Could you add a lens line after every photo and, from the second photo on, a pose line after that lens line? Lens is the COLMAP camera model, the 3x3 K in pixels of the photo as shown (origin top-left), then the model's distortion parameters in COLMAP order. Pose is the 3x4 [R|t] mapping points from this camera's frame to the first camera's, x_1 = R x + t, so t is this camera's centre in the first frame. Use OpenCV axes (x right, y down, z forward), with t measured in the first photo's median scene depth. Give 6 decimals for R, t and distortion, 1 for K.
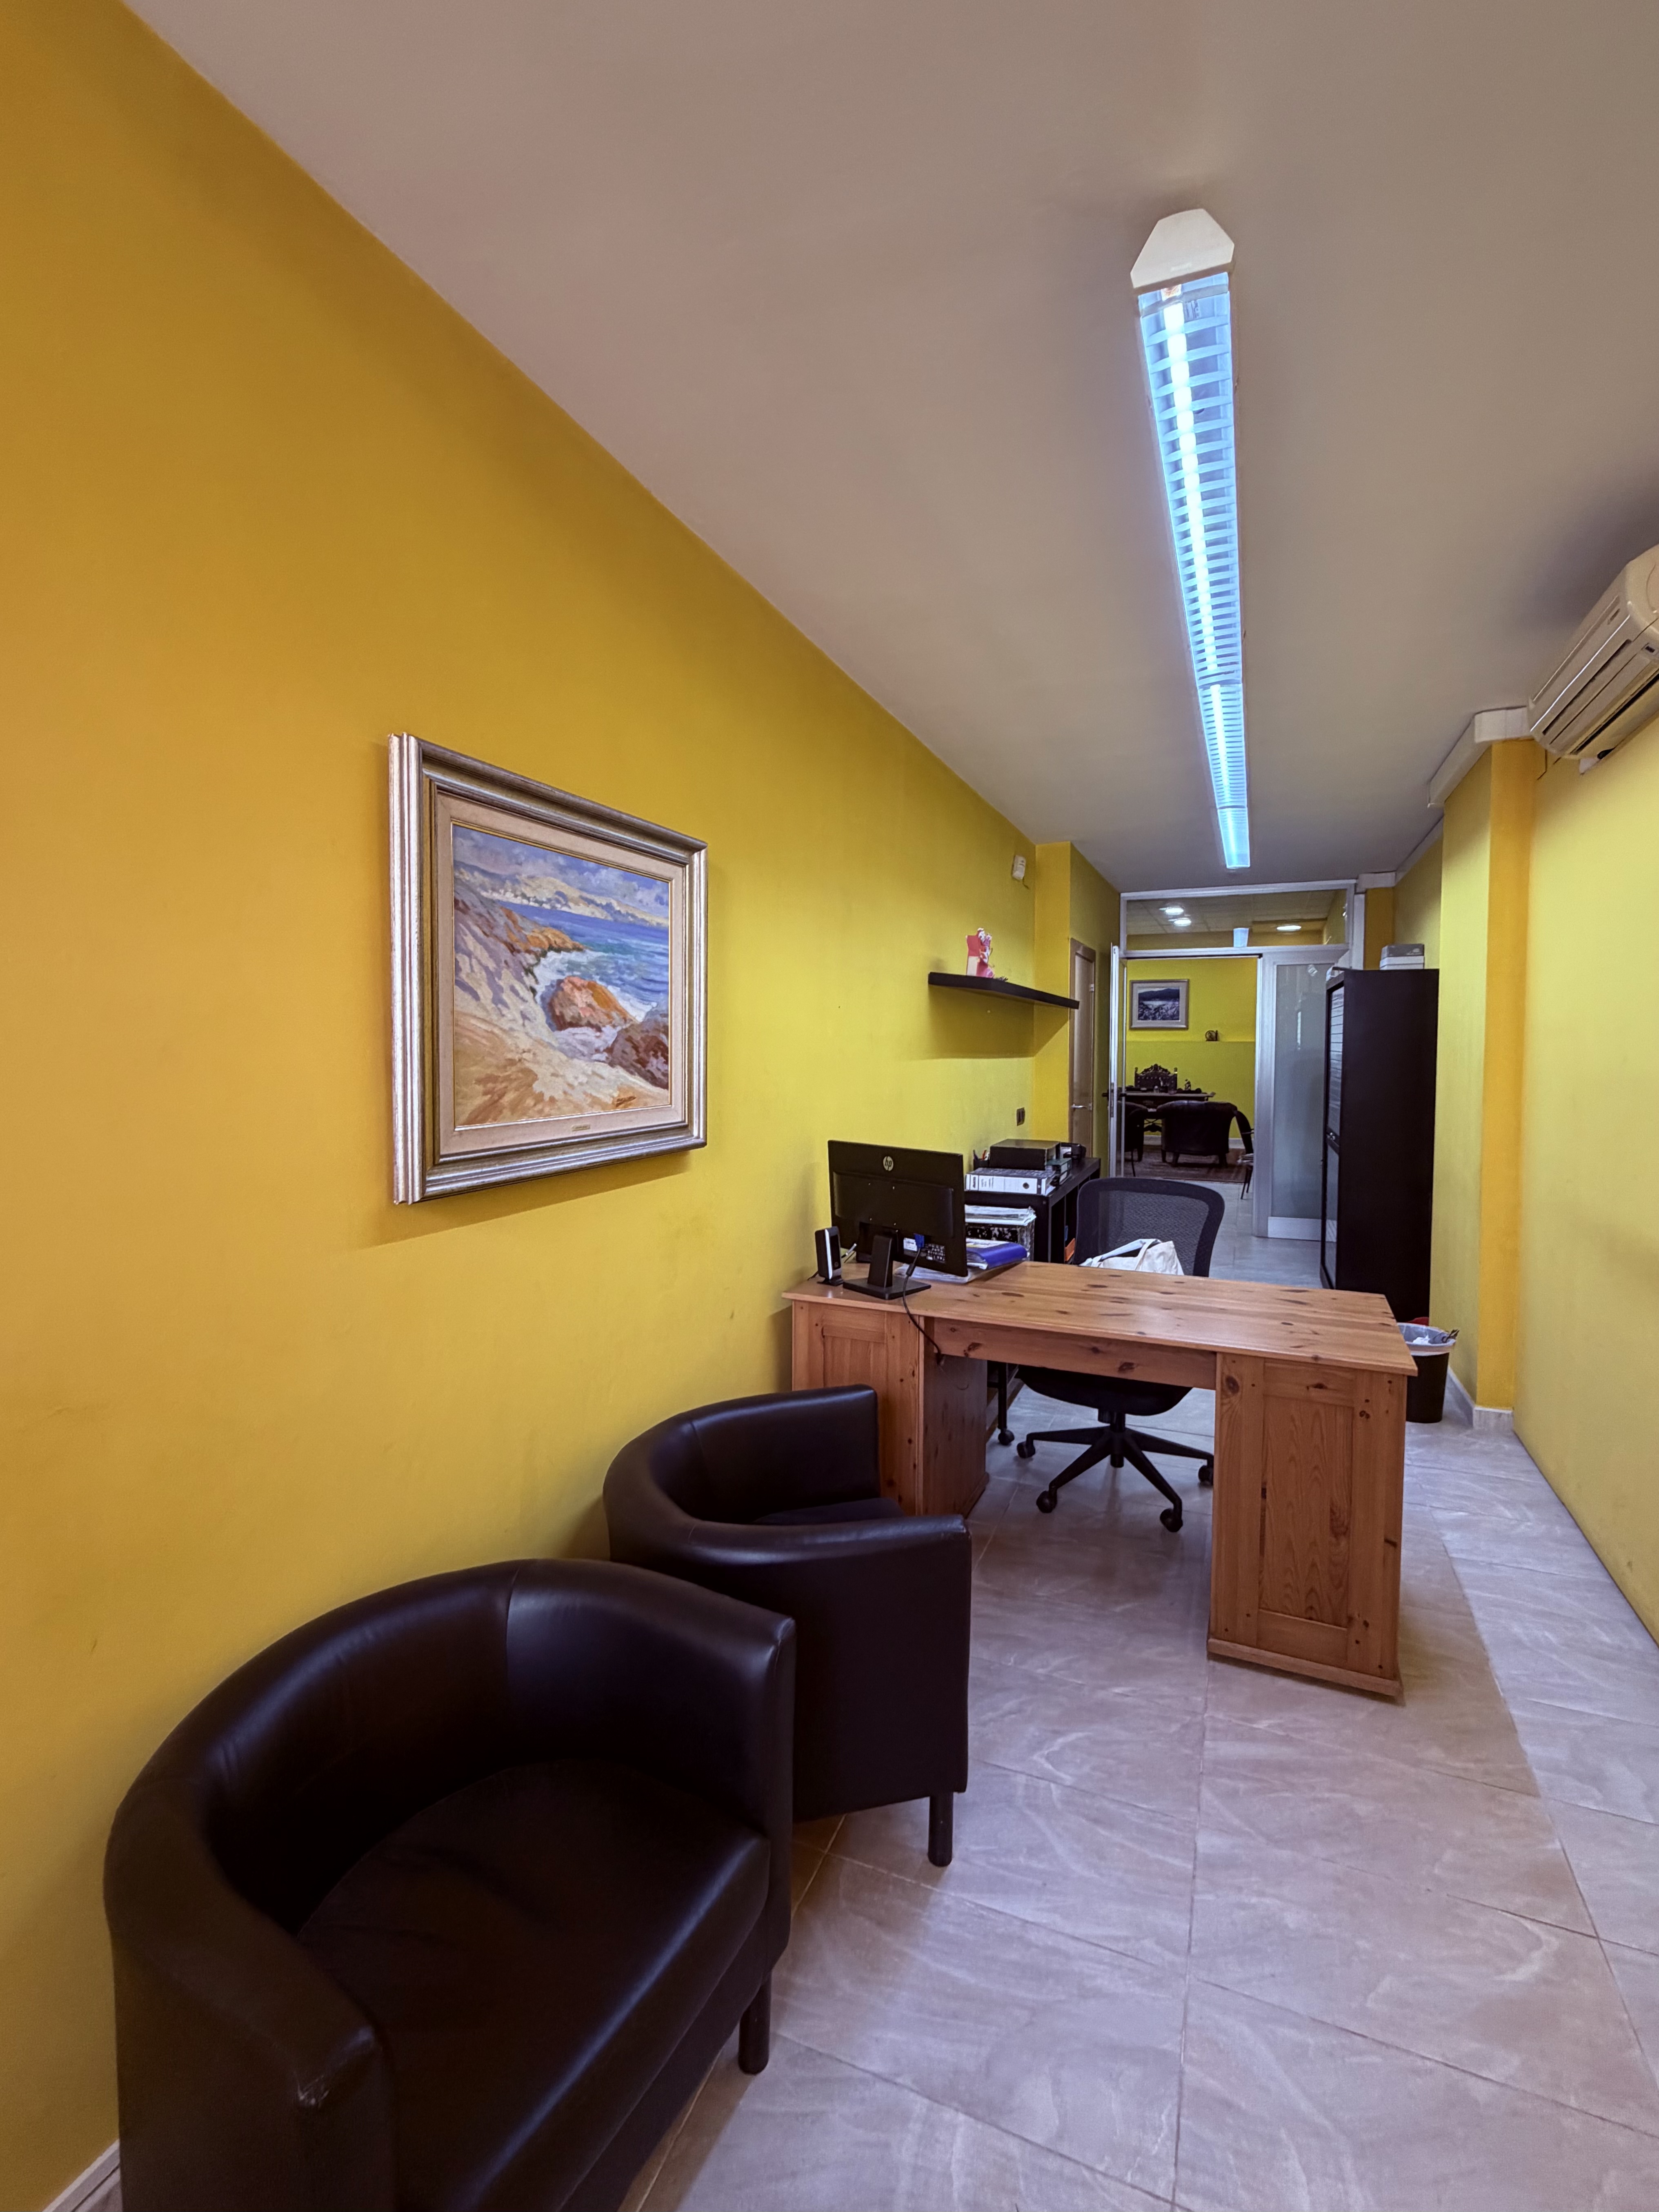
lens RADIAL K [[936.9, 0, 876.7], [0, 936.9, 1097.5], [0, 0, 1]] dist [0.001403, 0.000218]
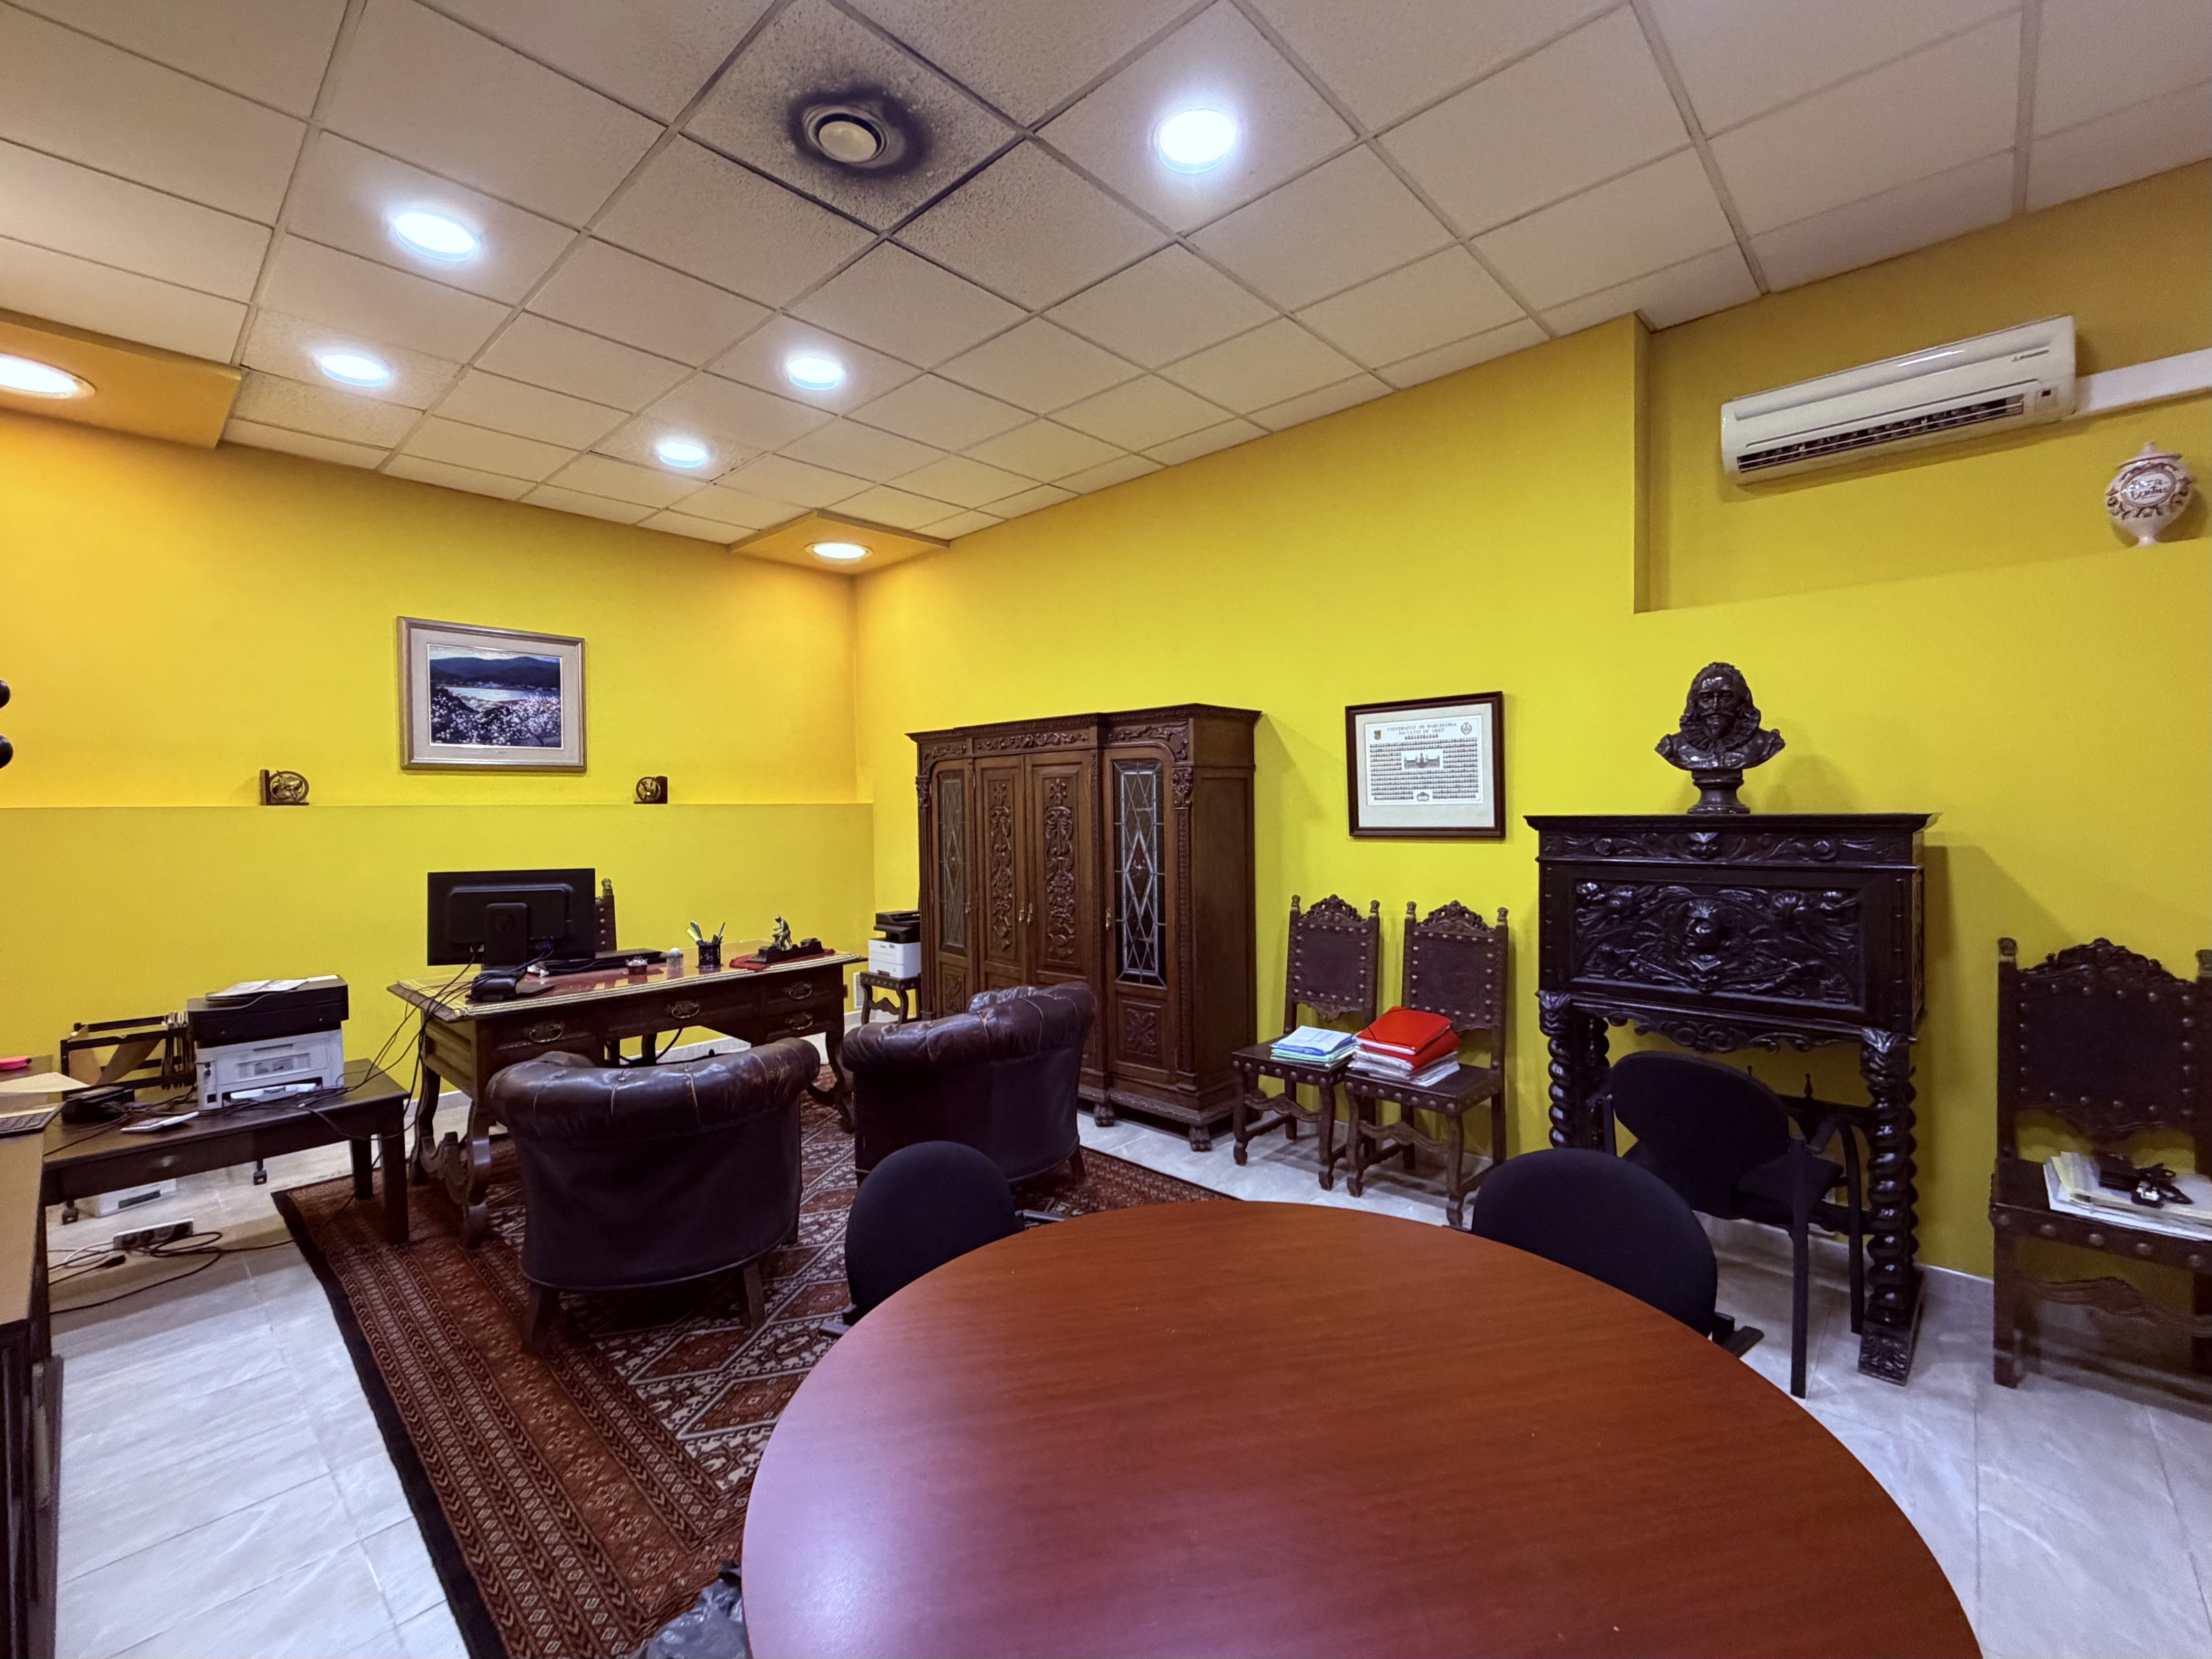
lens RADIAL K [[949.0, 0, 1099.2], [0, 949.0, 824.8], [0, 0, 1]] dist [0.001192, 0.000246]
pose [[0.357912, -0.023640, 0.933456, 0.282280], [0.065000, 0.997885, 0.000349, -0.214202], [-0.931490, 0.060550, 0.358691, 3.697087]]
